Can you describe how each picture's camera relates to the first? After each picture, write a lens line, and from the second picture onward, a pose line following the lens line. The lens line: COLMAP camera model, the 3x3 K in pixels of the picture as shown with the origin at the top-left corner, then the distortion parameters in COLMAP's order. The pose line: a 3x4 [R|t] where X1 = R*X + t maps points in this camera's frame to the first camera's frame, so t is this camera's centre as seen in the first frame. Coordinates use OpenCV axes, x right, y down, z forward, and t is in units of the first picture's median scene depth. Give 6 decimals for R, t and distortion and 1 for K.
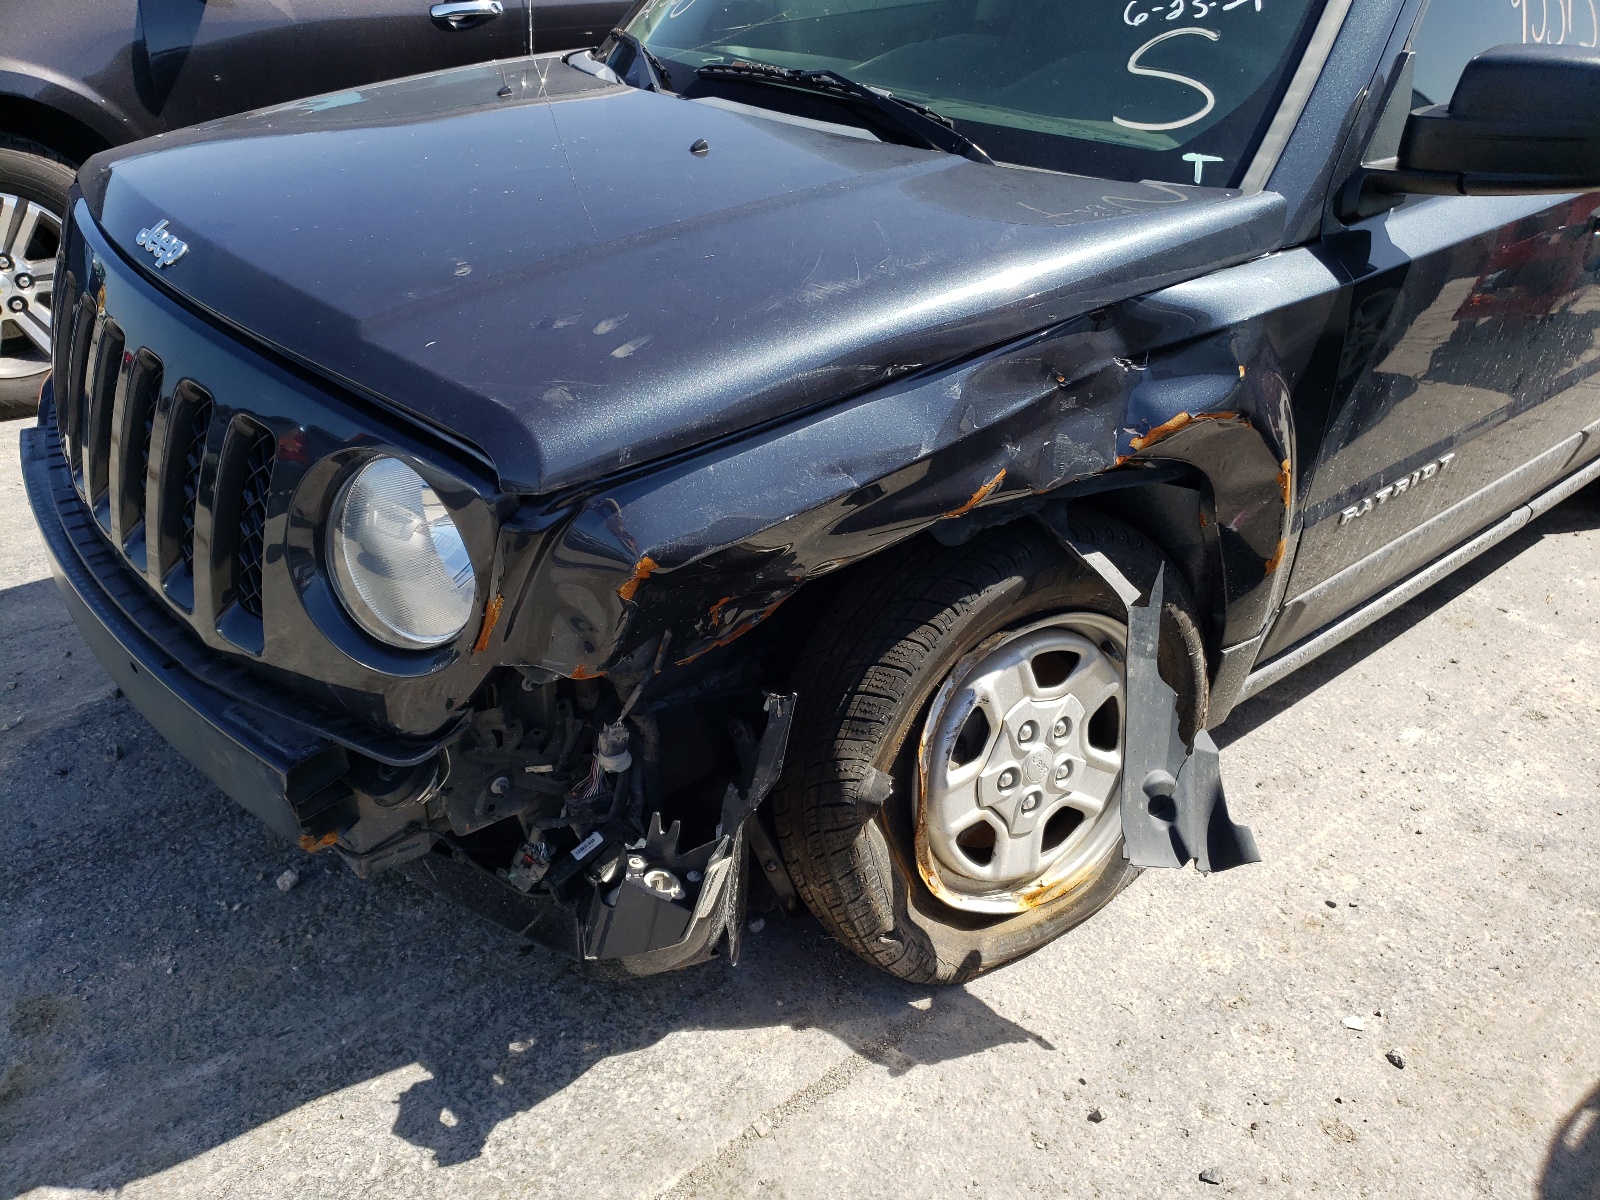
lens RADIAL K [[1221.9, 0, 795.1], [0, 1221.9, 591.2], [0, 0, 1]] dist [0.013549, -0.000494]
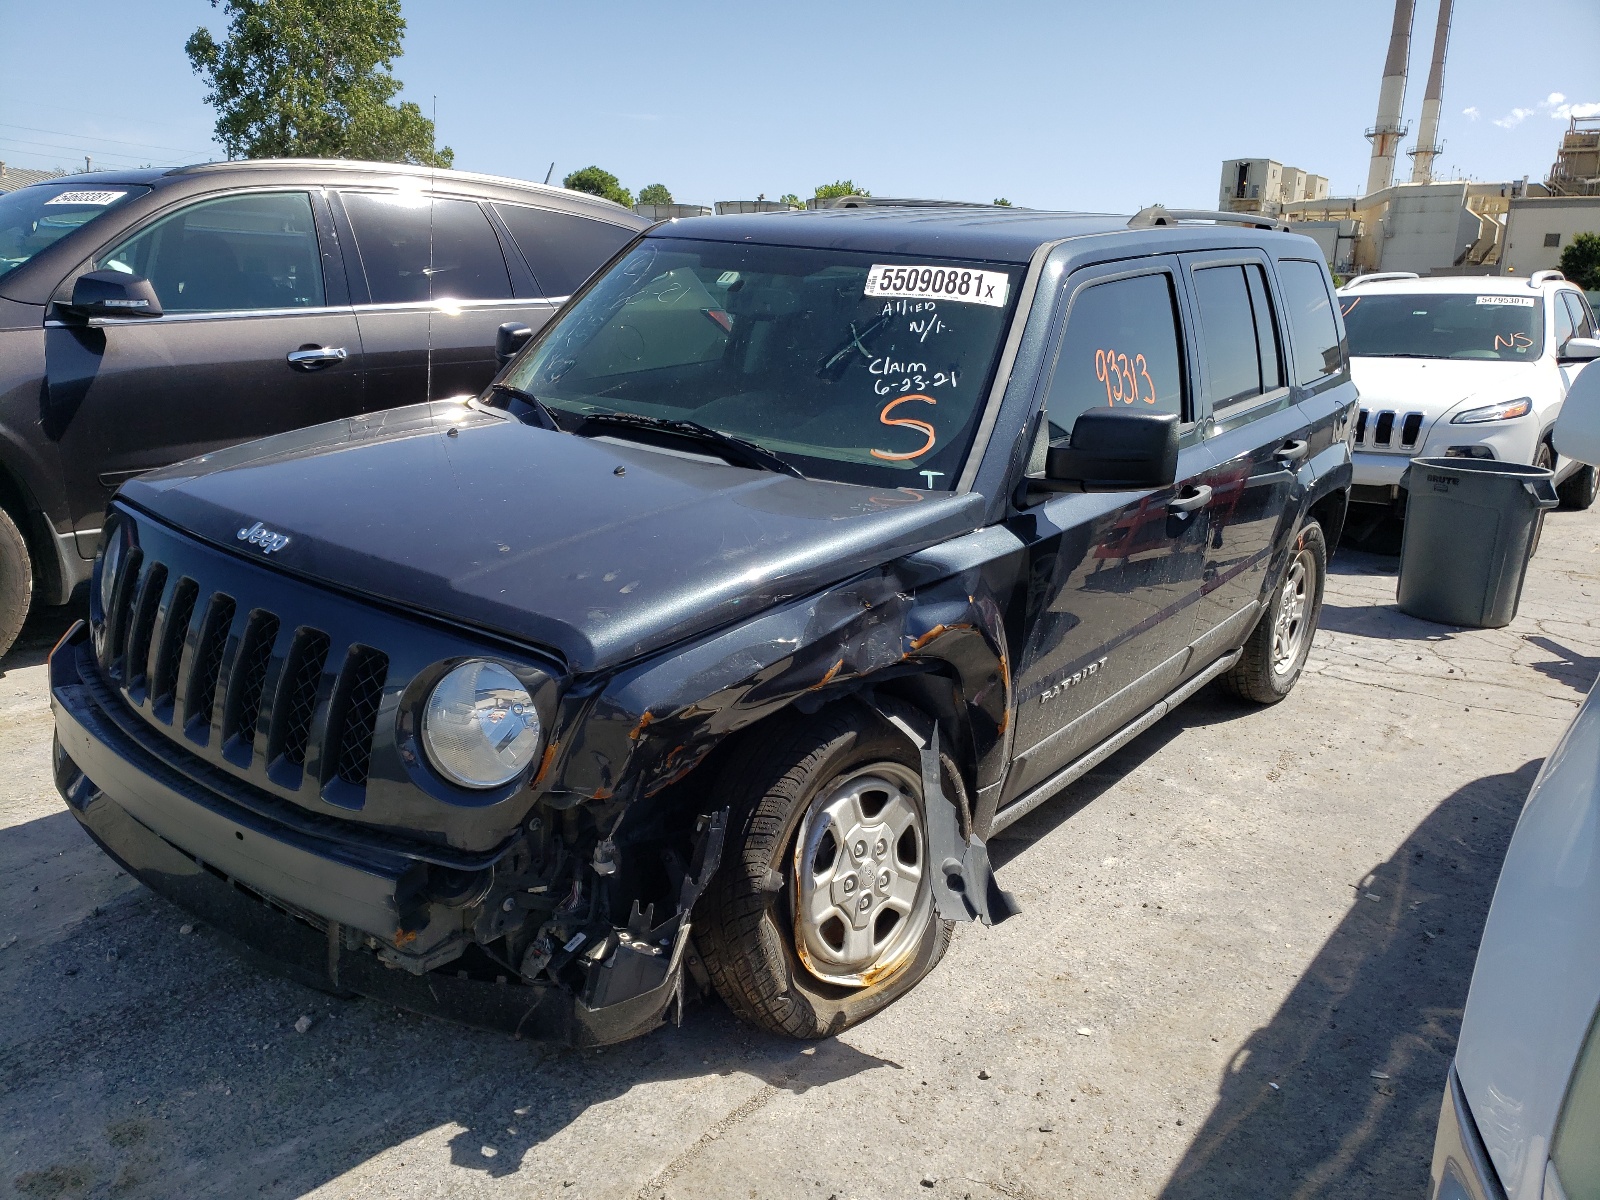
lens RADIAL K [[1221.9, 0, 804.4], [0, 1221.9, 603.7], [0, 0, 1]] dist [0.013549, -0.000494]
pose [[0.972503, -0.036278, 0.230048, -0.212117], [0.086712, 0.973176, -0.213096, 0.145230], [-0.216146, 0.227184, 0.949562, -0.462411]]
